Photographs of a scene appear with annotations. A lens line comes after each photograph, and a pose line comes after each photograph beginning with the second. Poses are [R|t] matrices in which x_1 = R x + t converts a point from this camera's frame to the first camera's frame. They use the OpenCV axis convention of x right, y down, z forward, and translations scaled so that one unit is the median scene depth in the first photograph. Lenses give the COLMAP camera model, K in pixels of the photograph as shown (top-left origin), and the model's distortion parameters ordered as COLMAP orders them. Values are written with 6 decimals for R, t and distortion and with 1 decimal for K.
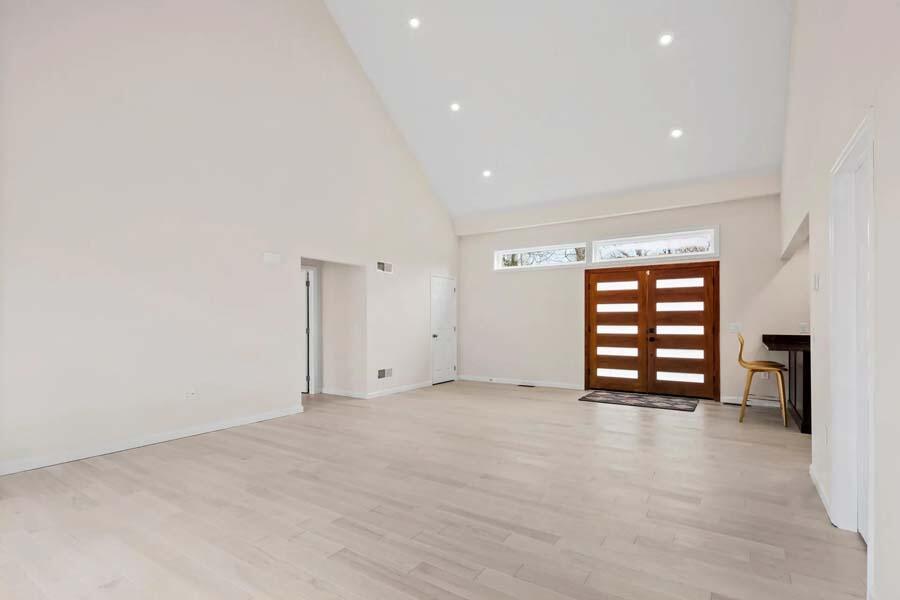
lens RADIAL K [[430.4, 0, 455.3], [0, 430.4, 327.3], [0, 0, 1]] dist [-0.001307, -0.000727]
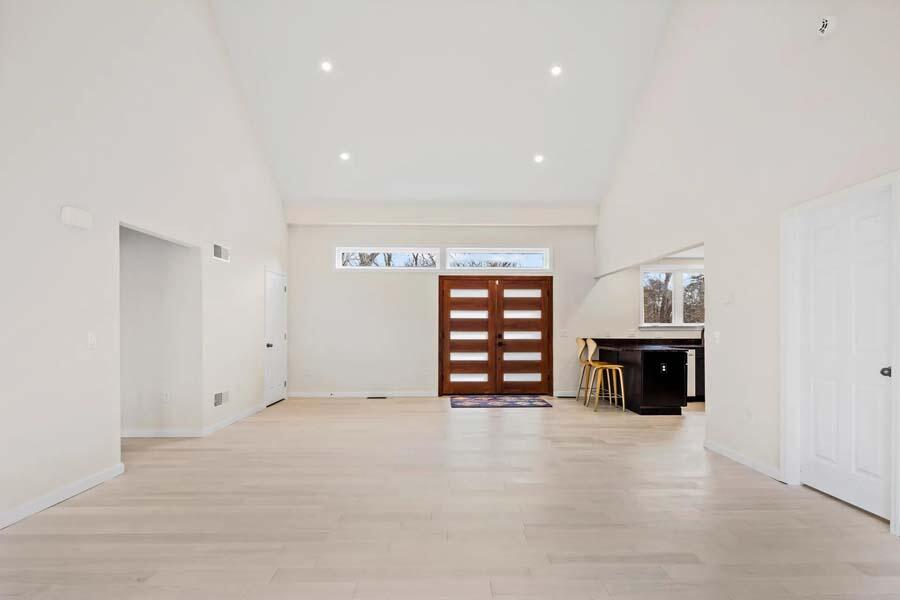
lens RADIAL K [[430.4, 0, 441.6], [0, 430.4, 337.4], [0, 0, 1]] dist [-0.001307, -0.000727]
pose [[0.819569, -0.011754, 0.572860, -0.280136], [0.005692, 0.999907, 0.012372, -0.003284], [-0.572952, -0.006879, 0.819560, 0.193491]]
